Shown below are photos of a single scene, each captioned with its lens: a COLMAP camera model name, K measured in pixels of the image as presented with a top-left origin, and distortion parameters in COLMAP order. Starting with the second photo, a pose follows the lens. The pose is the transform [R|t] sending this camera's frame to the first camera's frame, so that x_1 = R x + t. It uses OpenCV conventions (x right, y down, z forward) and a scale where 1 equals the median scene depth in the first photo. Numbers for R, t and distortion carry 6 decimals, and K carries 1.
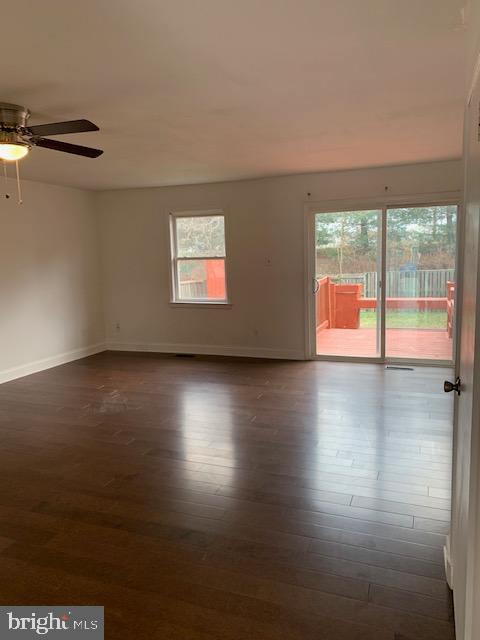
lens RADIAL K [[480.9, 0, 241.6], [0, 480.9, 311.8], [0, 0, 1]] dist [0.058010, -0.059303]
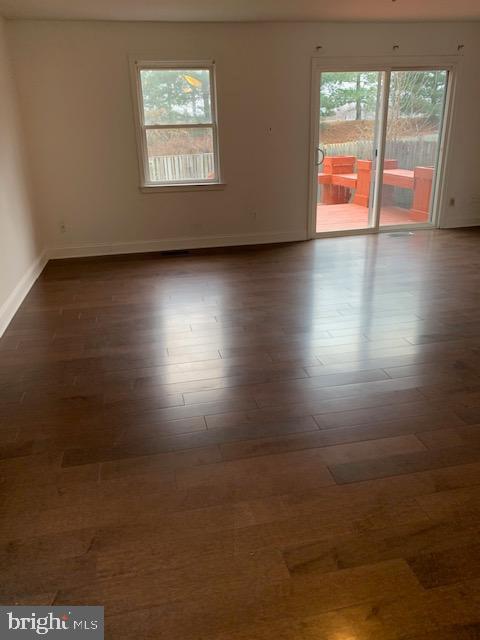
lens RADIAL K [[489.9, 0, 235.1], [0, 489.9, 310.4], [0, 0, 1]] dist [-0.000252, -0.006260]
pose [[0.841321, -0.185120, 0.507849, -0.478013], [0.074369, 0.970235, 0.230464, 0.002791], [-0.535396, -0.156126, 0.830046, 0.245328]]
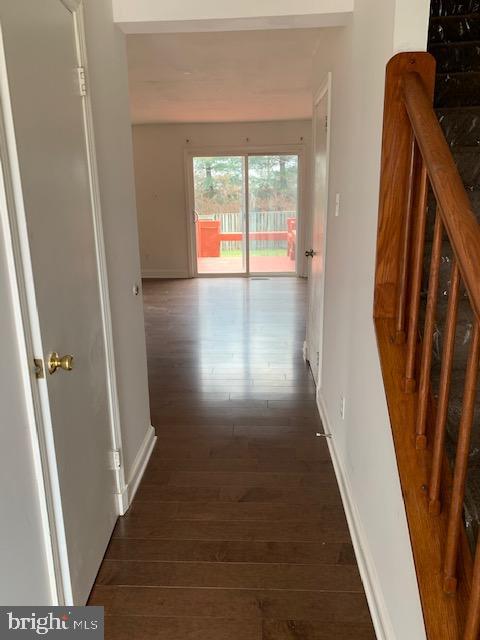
lens RADIAL K [[480.9, 0, 241.6], [0, 480.9, 311.8], [0, 0, 1]] dist [0.058010, -0.059303]
pose [[0.947056, -0.065317, 0.314355, -0.131933], [0.029936, 0.992787, 0.116095, 0.044453], [-0.319670, -0.100538, 0.942180, -0.223158]]
